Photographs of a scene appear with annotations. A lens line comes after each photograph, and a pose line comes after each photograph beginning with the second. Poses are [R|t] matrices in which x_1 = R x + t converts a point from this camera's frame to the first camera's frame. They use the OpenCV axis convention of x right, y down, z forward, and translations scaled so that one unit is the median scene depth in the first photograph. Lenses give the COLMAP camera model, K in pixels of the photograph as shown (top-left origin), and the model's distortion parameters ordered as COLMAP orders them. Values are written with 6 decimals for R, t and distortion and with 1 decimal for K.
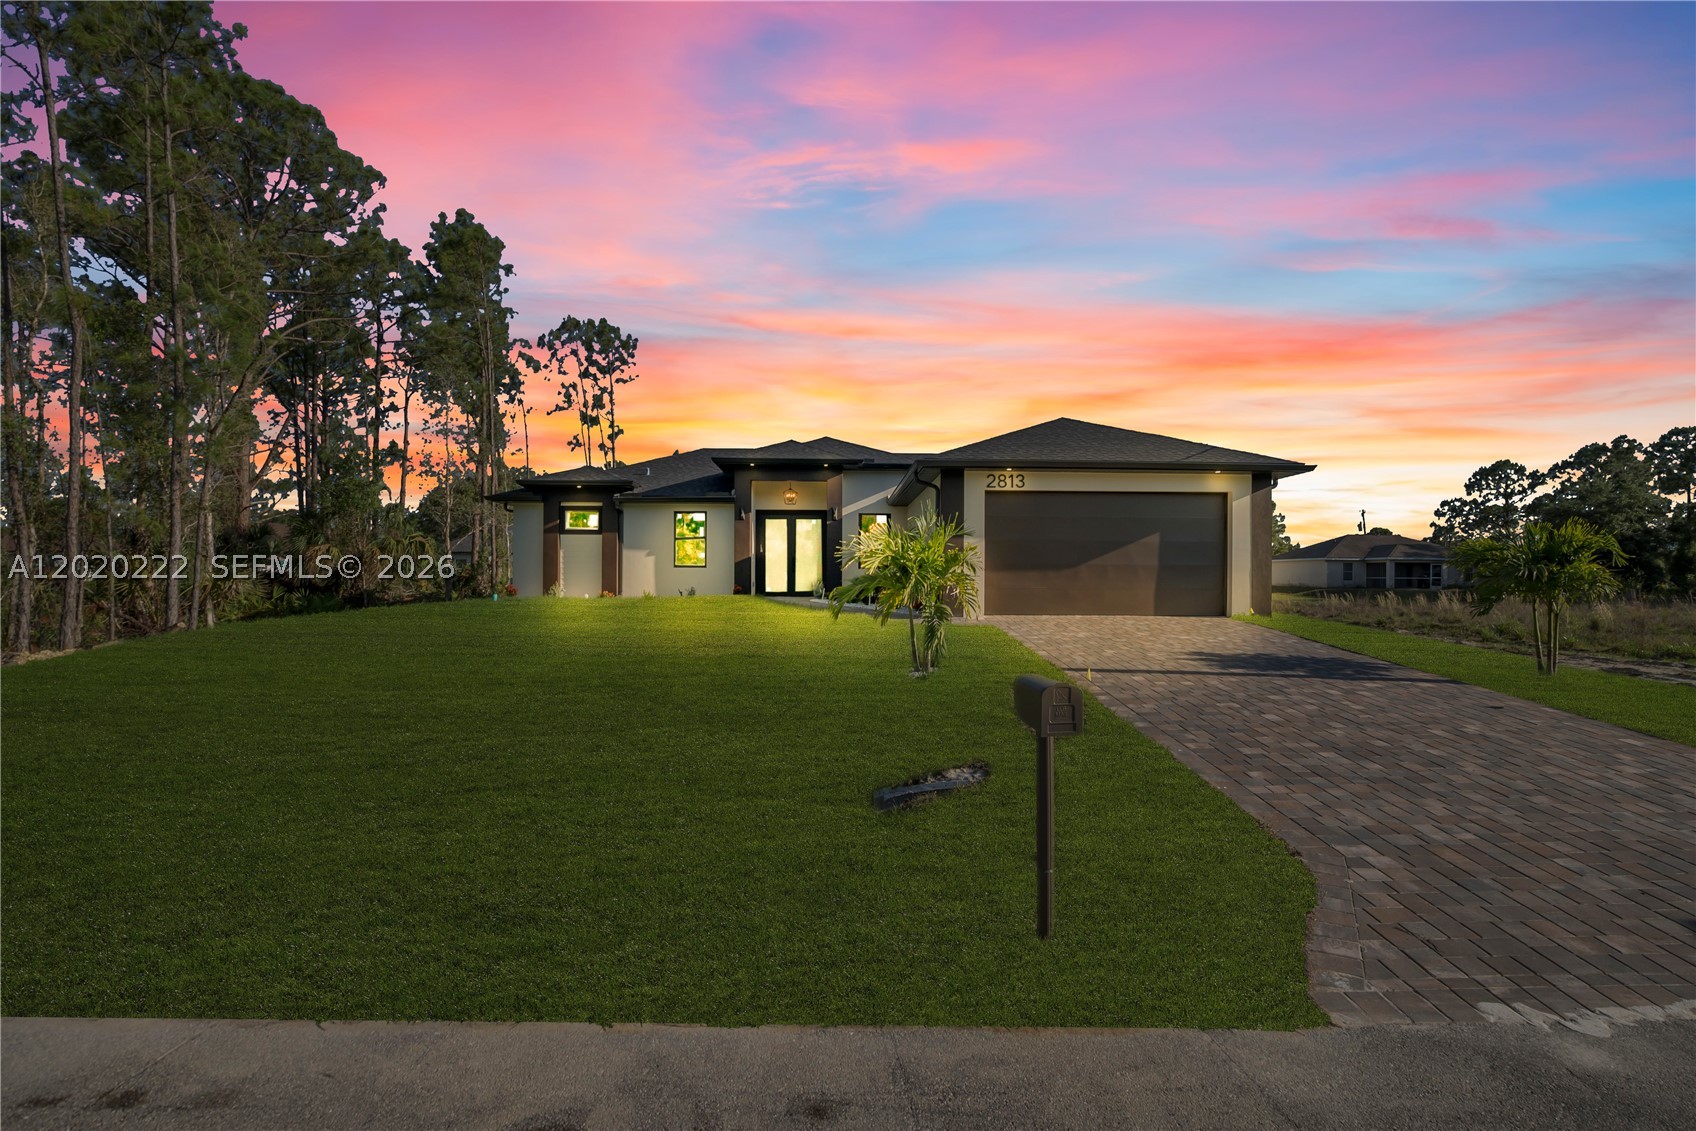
lens RADIAL K [[803.4, 0, 848.3], [0, 803.4, 558.6], [0, 0, 1]] dist [0.002462, 0.000138]
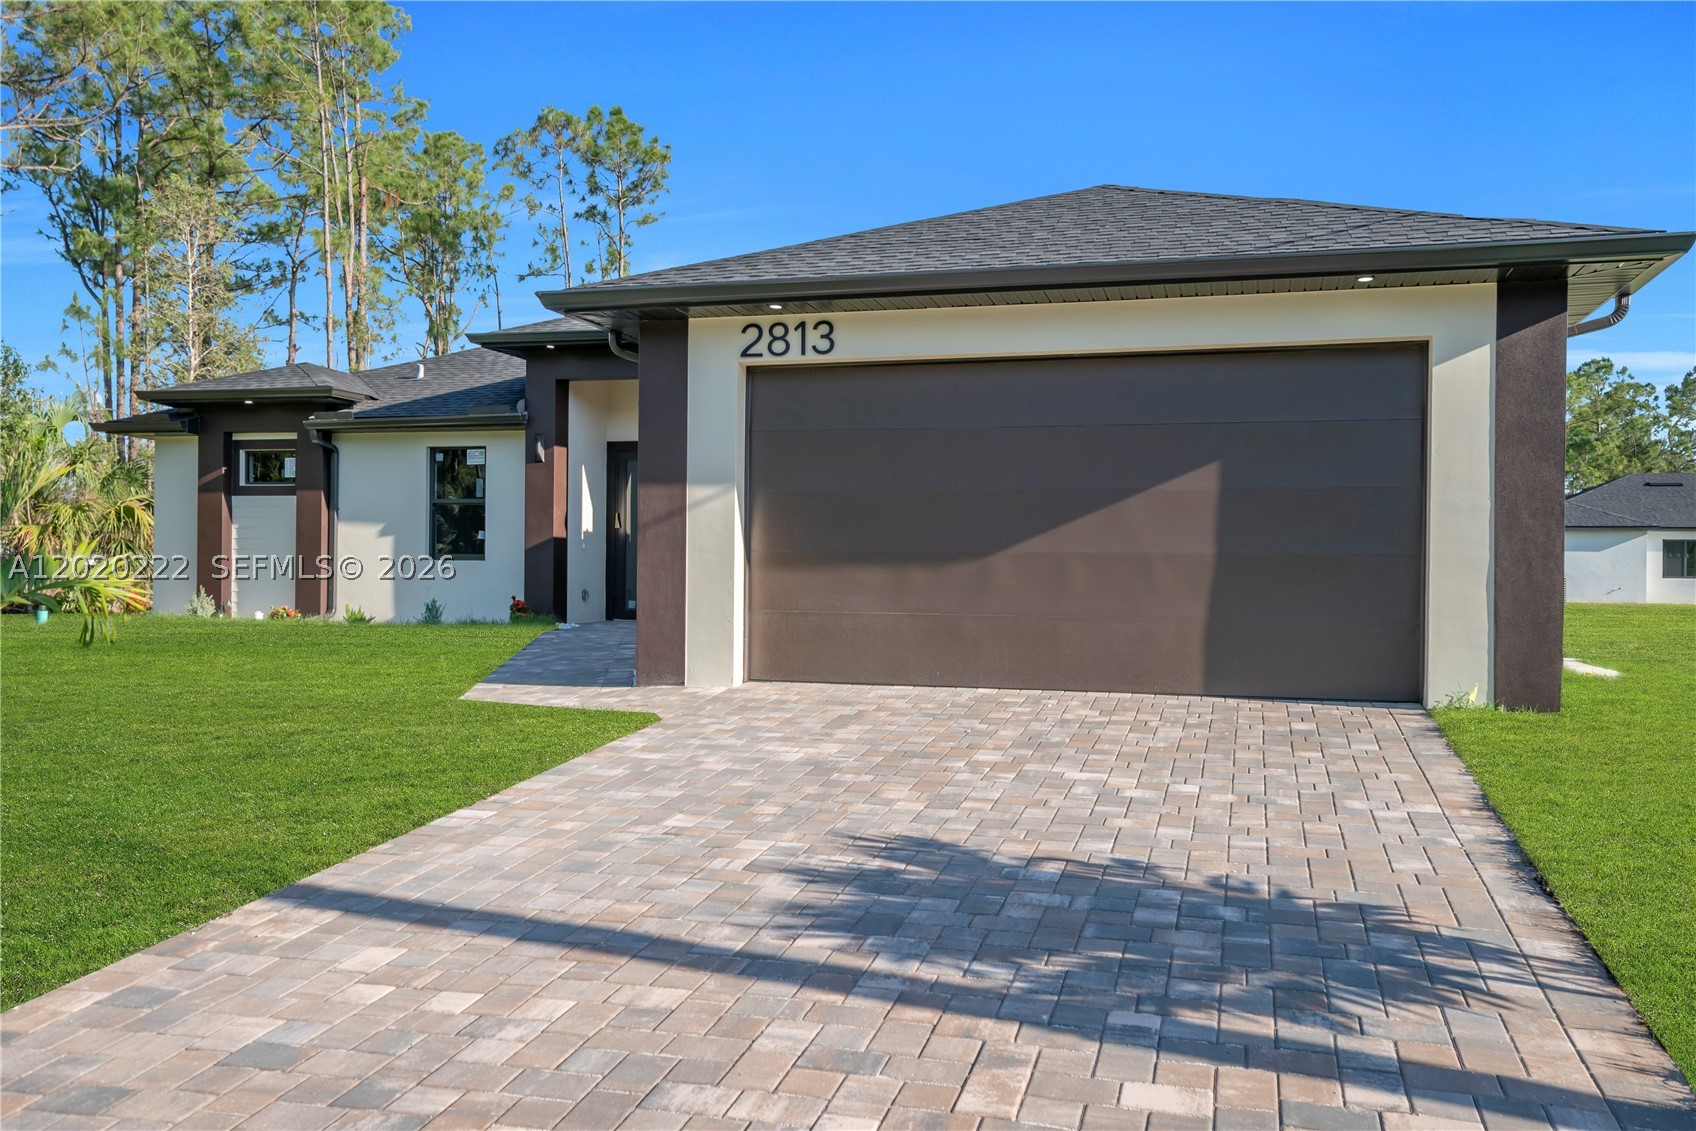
lens RADIAL K [[1421.5, 0, 844.7], [0, 1421.5, 564.3], [0, 0, 1]] dist [0.159180, 0.010620]
pose [[0.935259, 0.005186, -0.353925, 0.345306], [-0.002200, 0.999959, 0.008839, 0.005477], [0.353956, -0.007488, 0.935232, 0.258709]]
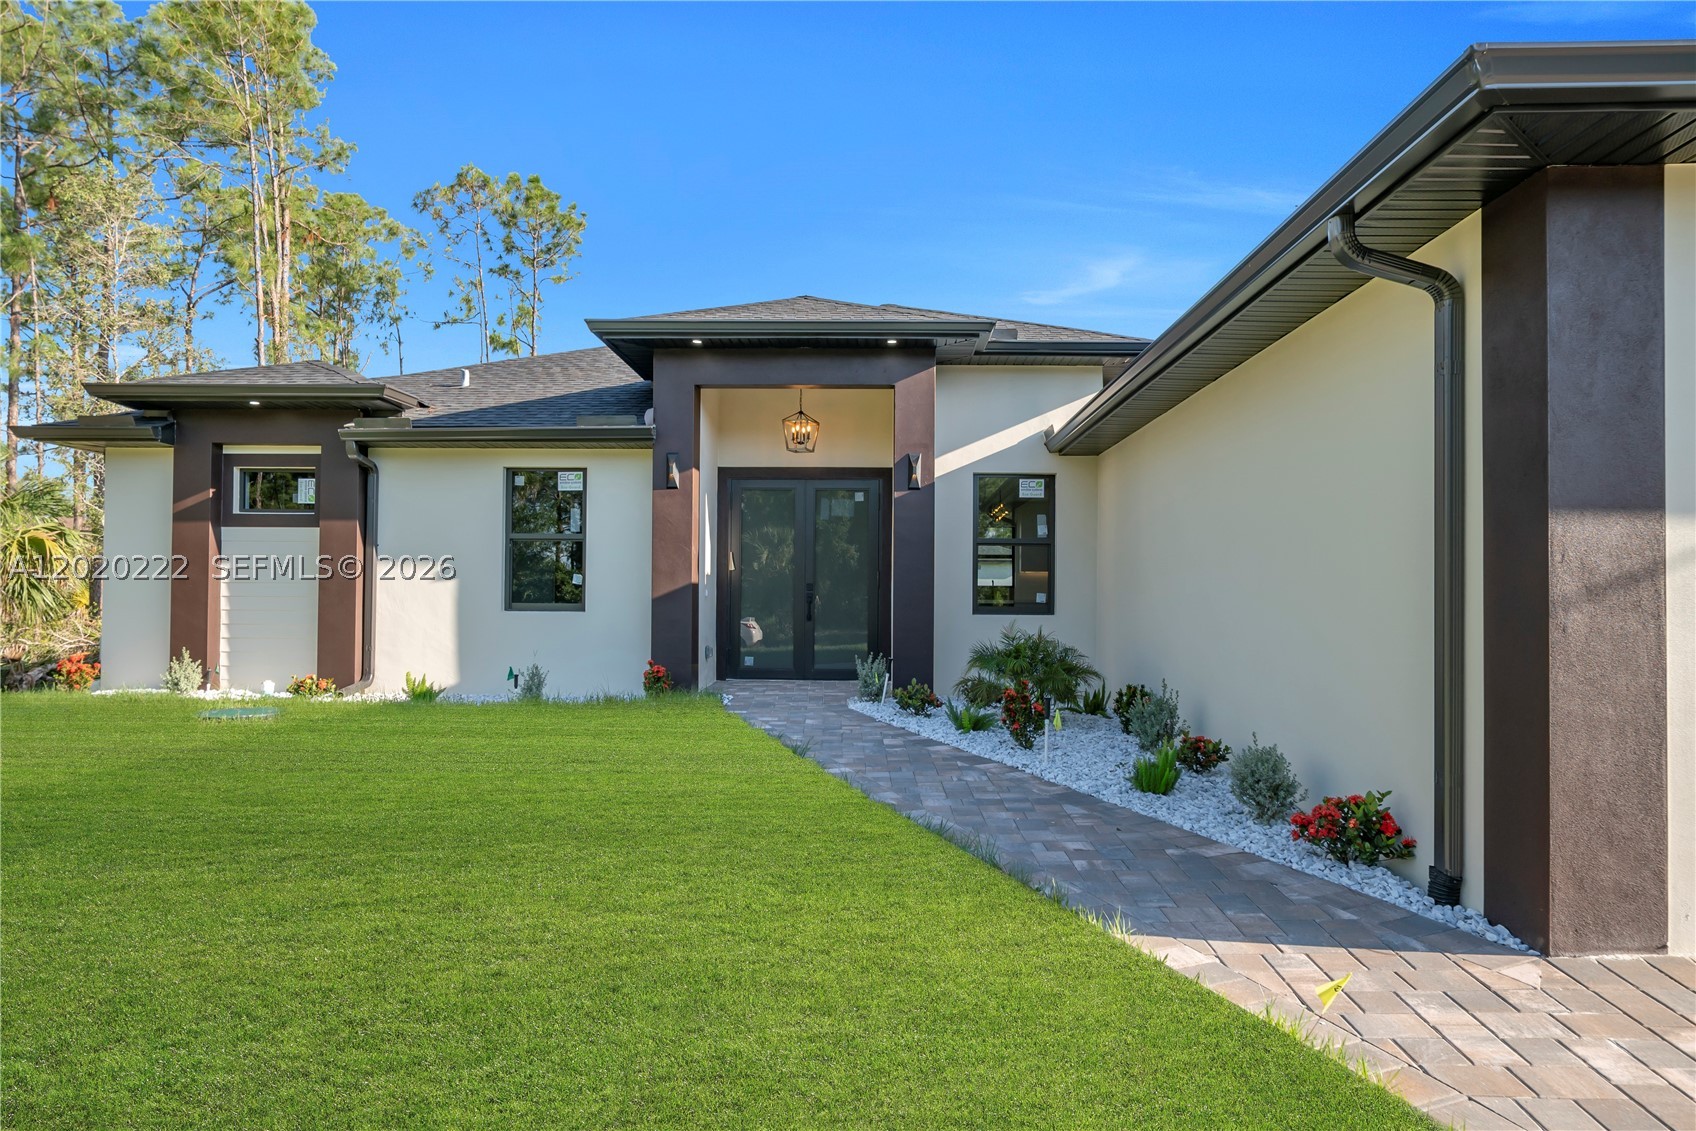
lens RADIAL K [[987.3, 0, 854.7], [0, 987.3, 577.5], [0, 0, 1]] dist [0.026547, 0.000366]
pose [[0.996228, 0.005337, -0.086607, -0.004509], [-0.005084, 0.999982, 0.003148, -0.007462], [0.086622, -0.002696, 0.996238, 0.538490]]
